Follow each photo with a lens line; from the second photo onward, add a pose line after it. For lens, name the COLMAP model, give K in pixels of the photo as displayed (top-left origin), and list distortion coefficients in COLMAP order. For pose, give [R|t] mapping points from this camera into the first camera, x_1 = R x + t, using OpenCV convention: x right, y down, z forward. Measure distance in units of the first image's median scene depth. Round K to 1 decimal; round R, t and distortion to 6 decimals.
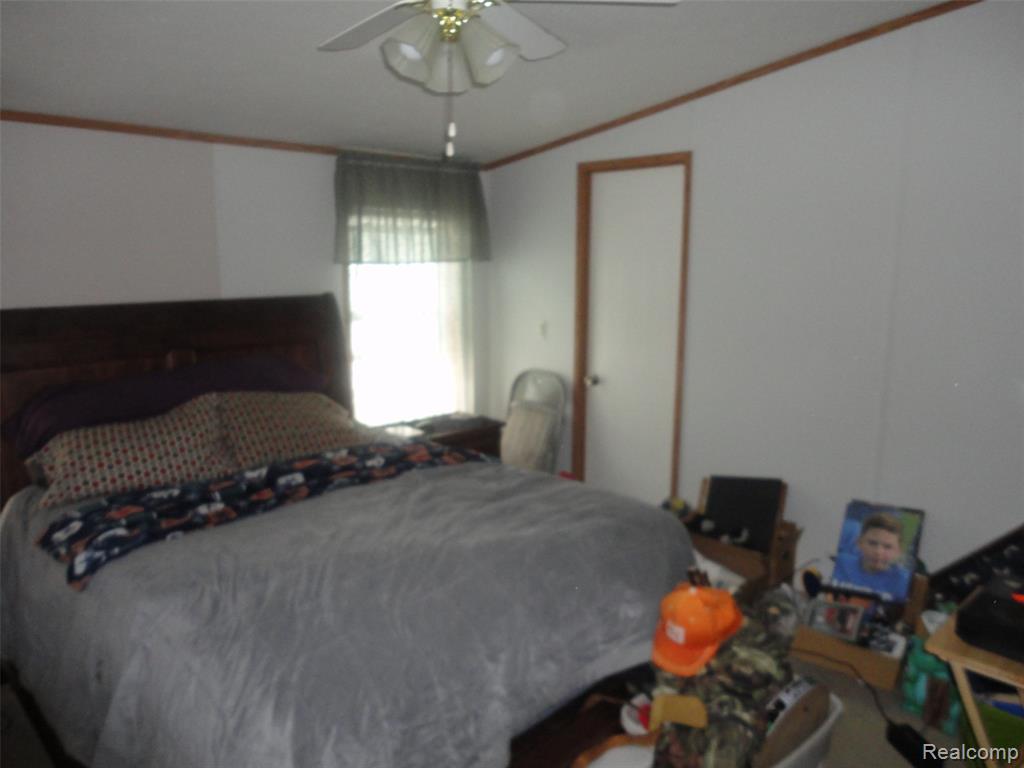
lens RADIAL K [[760.0, 0, 512.0], [0, 760.0, 384.0], [0, 0, 1]] dist [-0.004699, -0.001166]
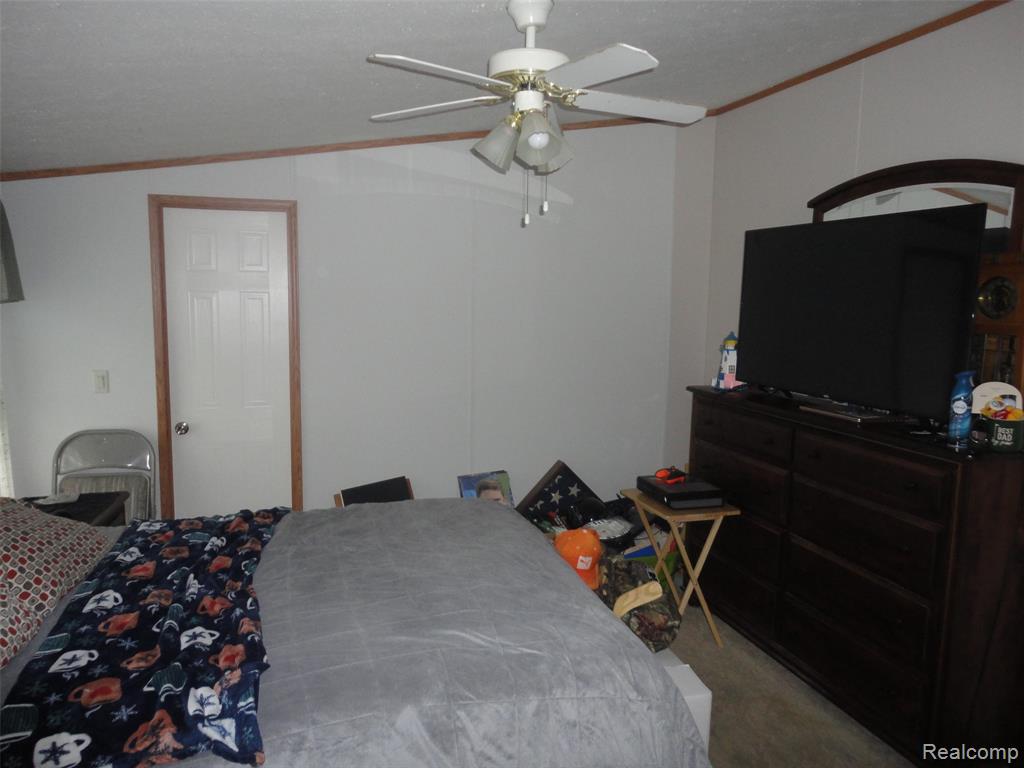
lens RADIAL K [[760.0, 0, 512.0], [0, 760.0, 384.0], [0, 0, 1]] dist [-0.004699, -0.001166]
pose [[0.429880, -0.111104, 0.896024, -0.588016], [0.131133, 0.989560, 0.059790, -0.066712], [-0.893313, 0.091796, 0.439961, 0.249467]]
